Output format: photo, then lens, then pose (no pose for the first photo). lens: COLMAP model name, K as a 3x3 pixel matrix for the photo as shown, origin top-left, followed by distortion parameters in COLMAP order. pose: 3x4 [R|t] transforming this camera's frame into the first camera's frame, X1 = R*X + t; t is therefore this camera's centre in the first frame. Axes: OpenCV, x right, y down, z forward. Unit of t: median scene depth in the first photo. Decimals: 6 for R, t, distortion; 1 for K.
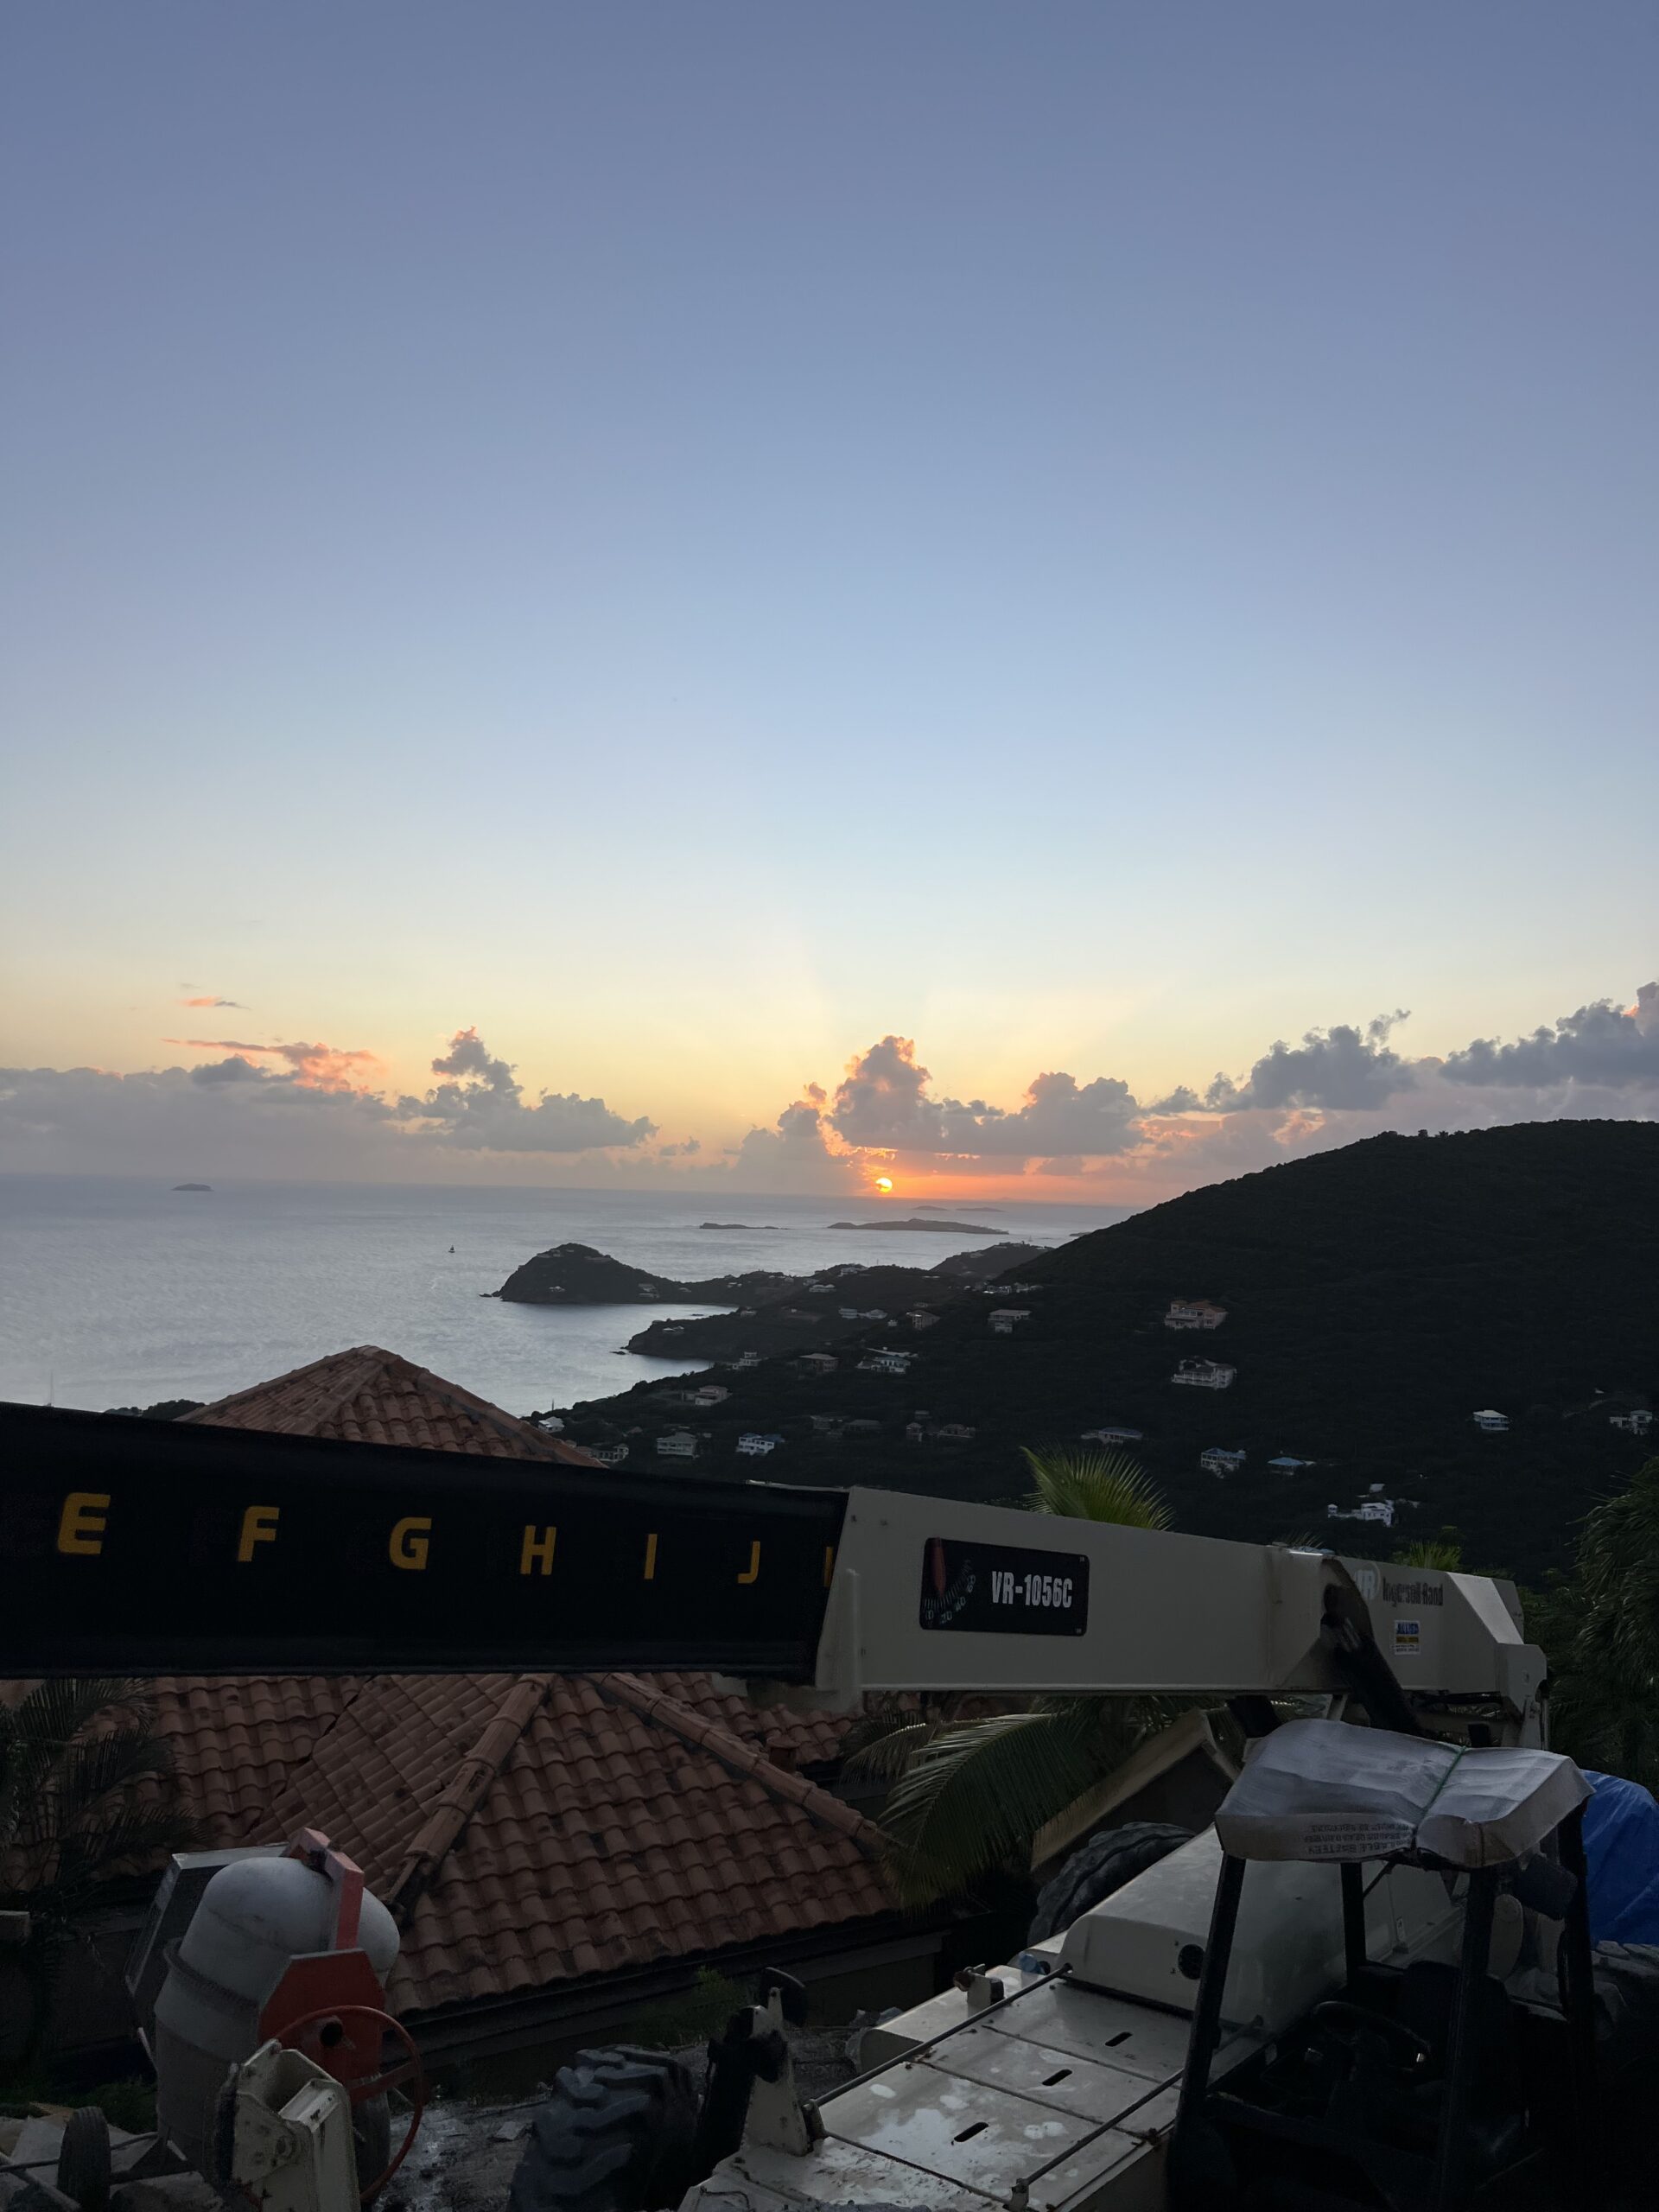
lens RADIAL K [[1632.2, 0, 788.5], [0, 1632.2, 1095.5], [0, 0, 1]] dist [0.070995, -0.068234]
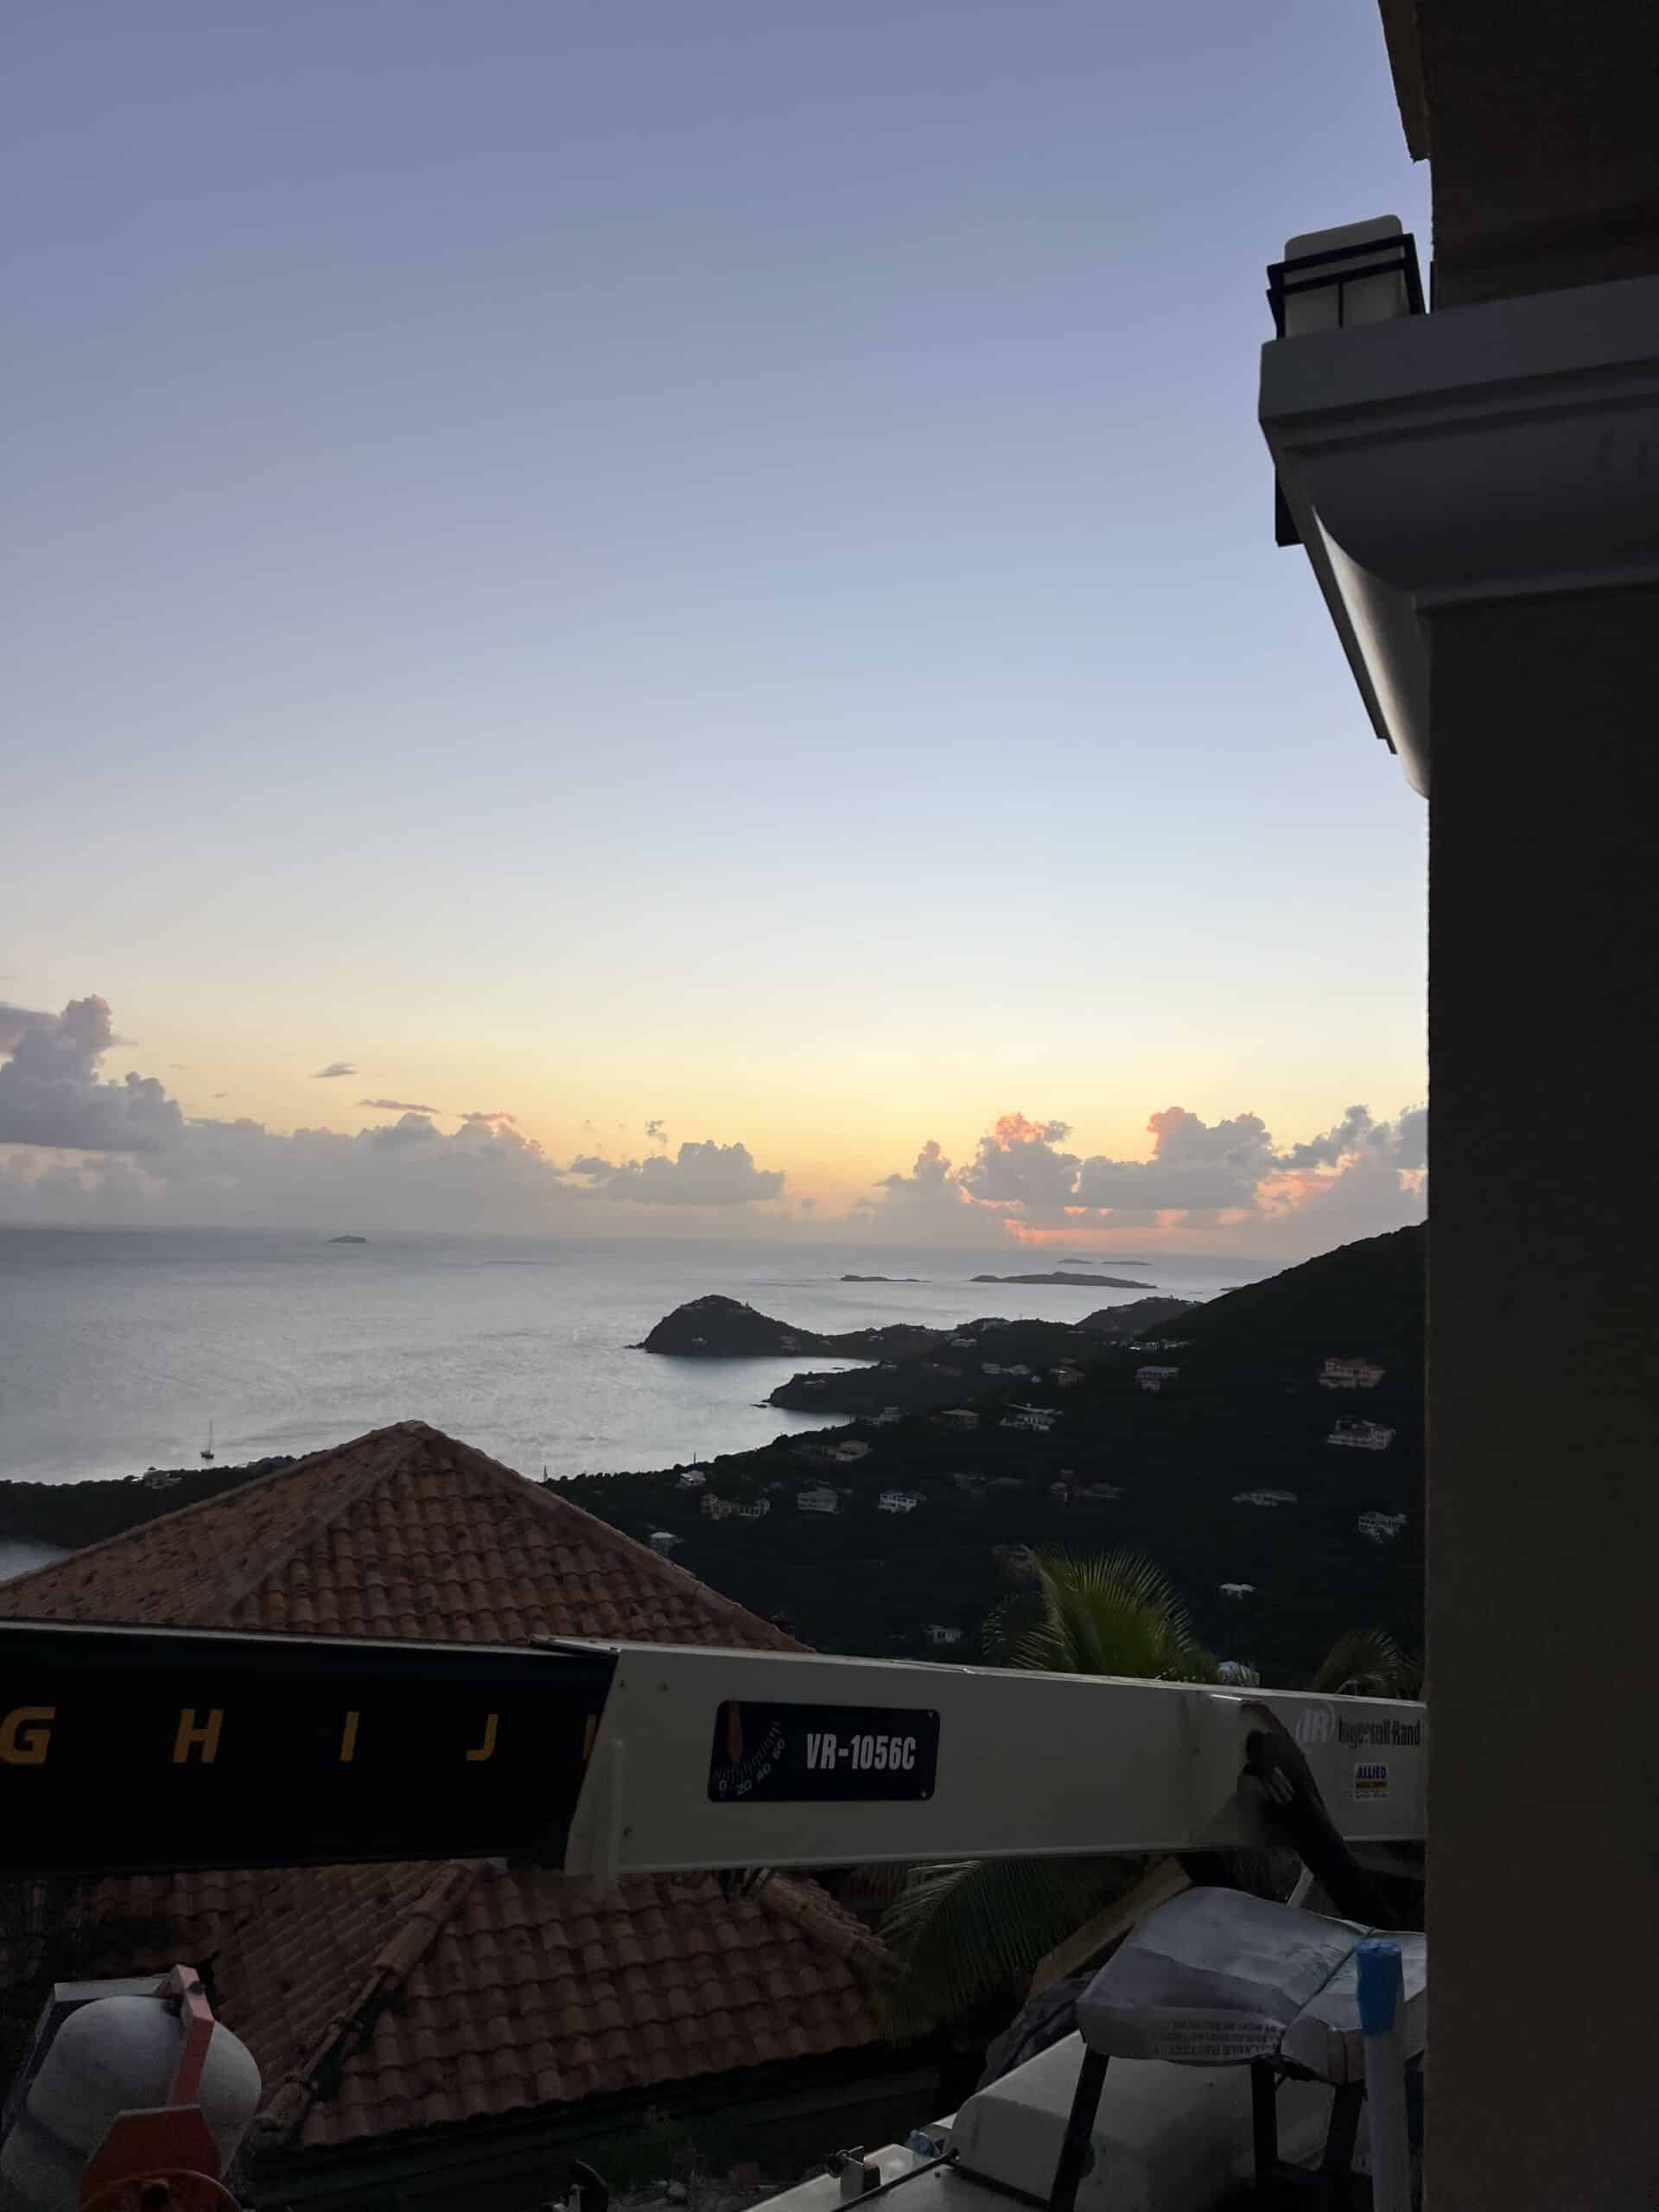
lens RADIAL K [[1632.2, 0, 813.1], [0, 1632.2, 1090.4], [0, 0, 1]] dist [0.070995, -0.068234]
pose [[0.997252, -0.005565, -0.073874, 0.101639], [0.003018, 0.999399, -0.034546, -0.020143], [0.074022, 0.034228, 0.996669, 0.034063]]
